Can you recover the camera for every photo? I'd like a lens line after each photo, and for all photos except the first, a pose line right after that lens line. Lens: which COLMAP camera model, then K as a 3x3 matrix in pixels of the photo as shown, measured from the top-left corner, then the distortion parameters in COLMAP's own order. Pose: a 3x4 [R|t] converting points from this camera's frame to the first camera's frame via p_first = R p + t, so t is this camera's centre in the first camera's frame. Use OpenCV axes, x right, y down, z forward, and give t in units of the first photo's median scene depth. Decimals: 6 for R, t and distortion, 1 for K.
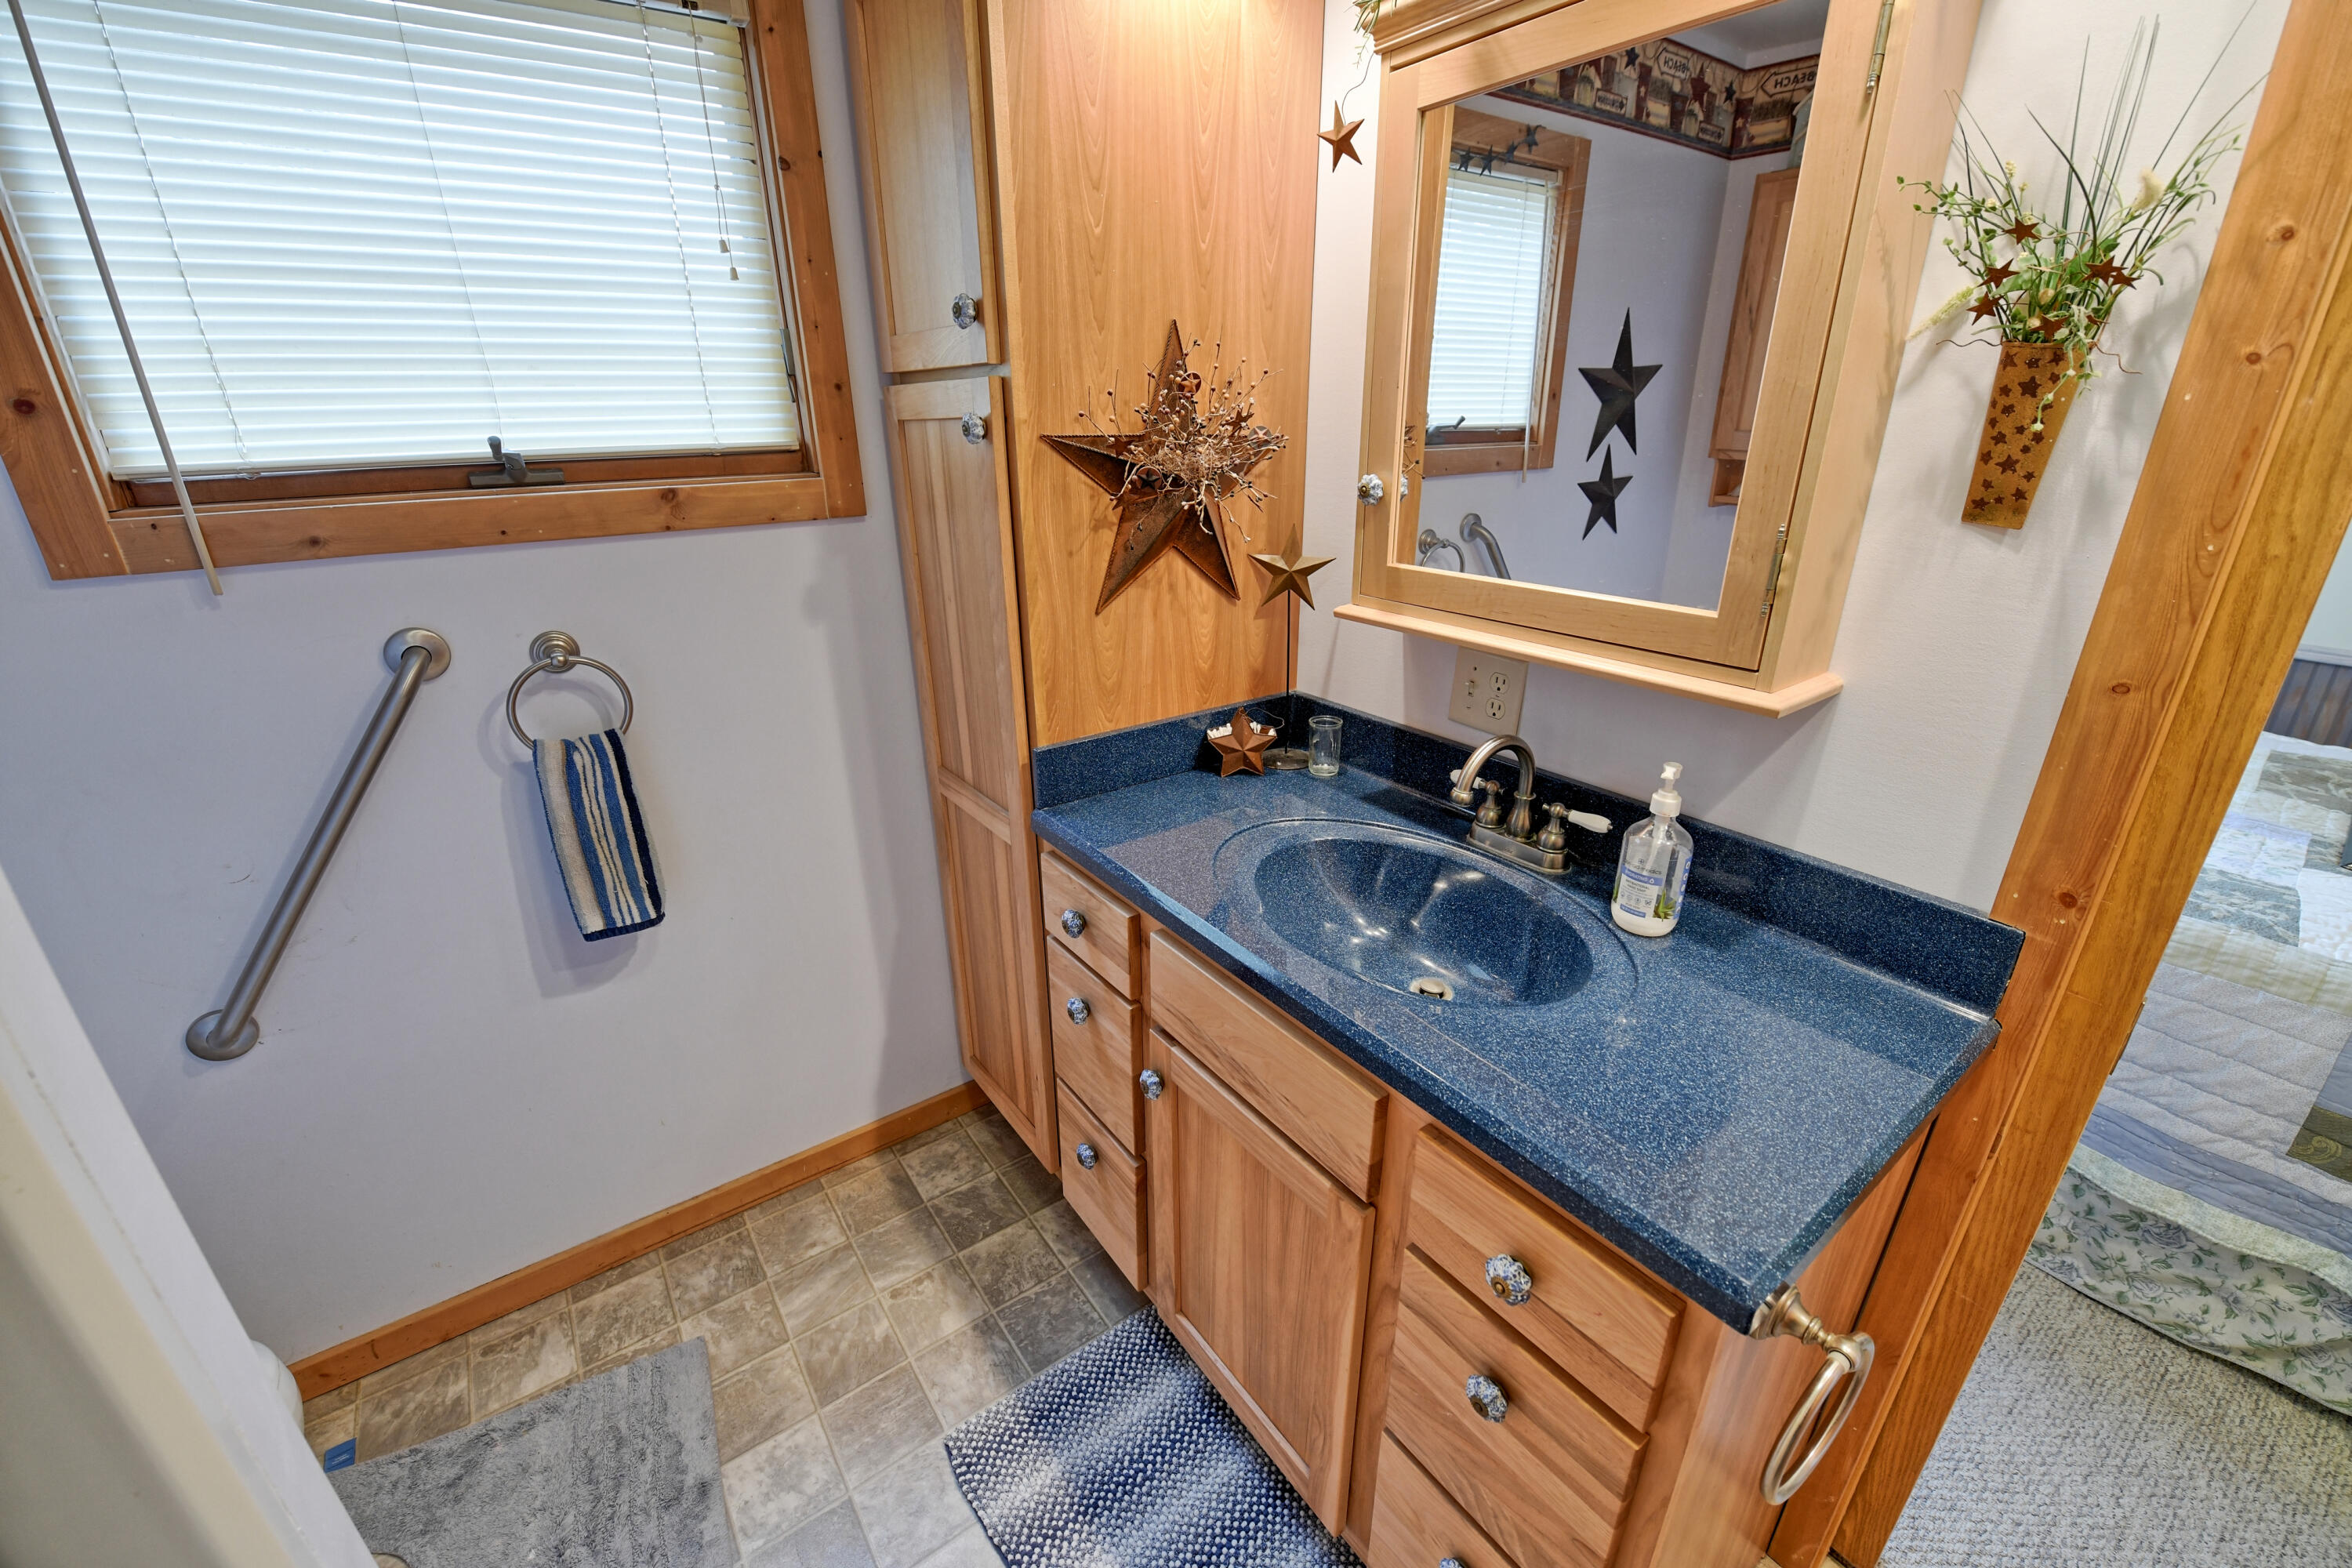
lens RADIAL K [[939.0, 0, 1181.5], [0, 939.0, 783.7], [0, 0, 1]] dist [-0.012057, -0.003404]
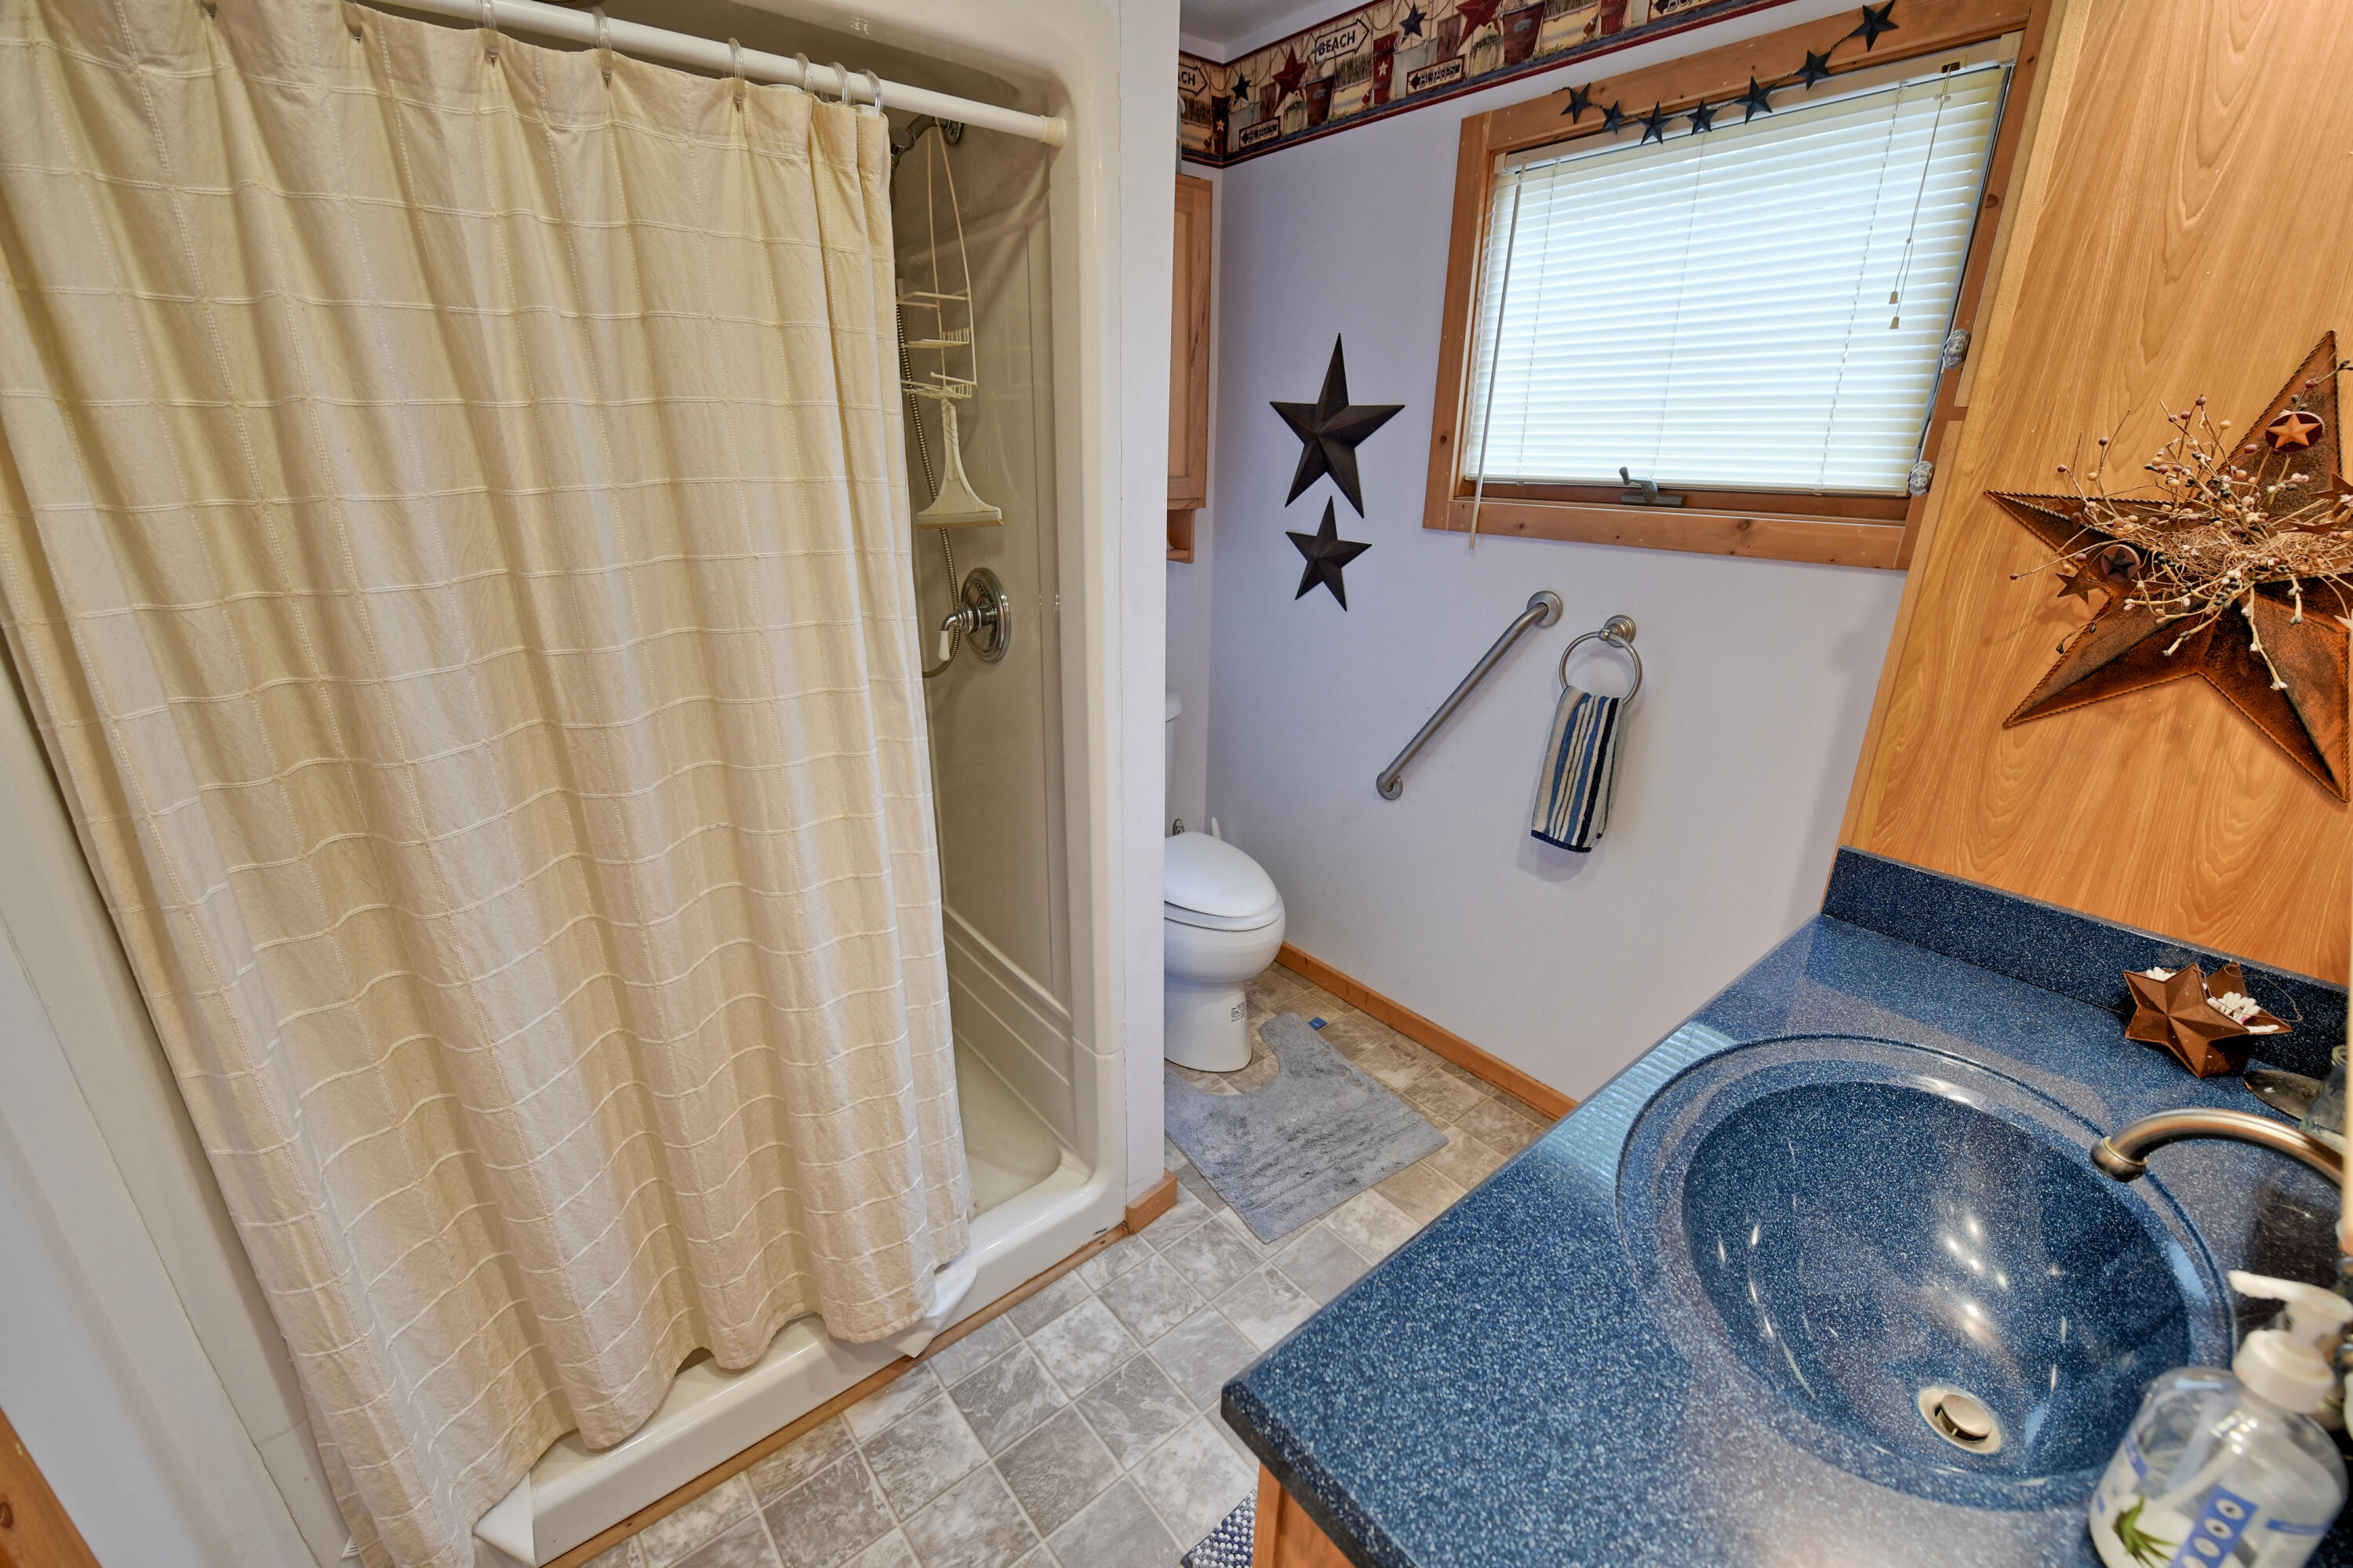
lens RADIAL K [[939.5, 0, 1182.0], [0, 939.5, 783.7], [0, 0, 1]] dist [-0.012057, -0.003404]
pose [[0.060365, 0.345760, -0.936379, 0.585096], [-0.379628, 0.875549, 0.298825, -0.111655], [0.923168, 0.337438, 0.184112, 0.260137]]
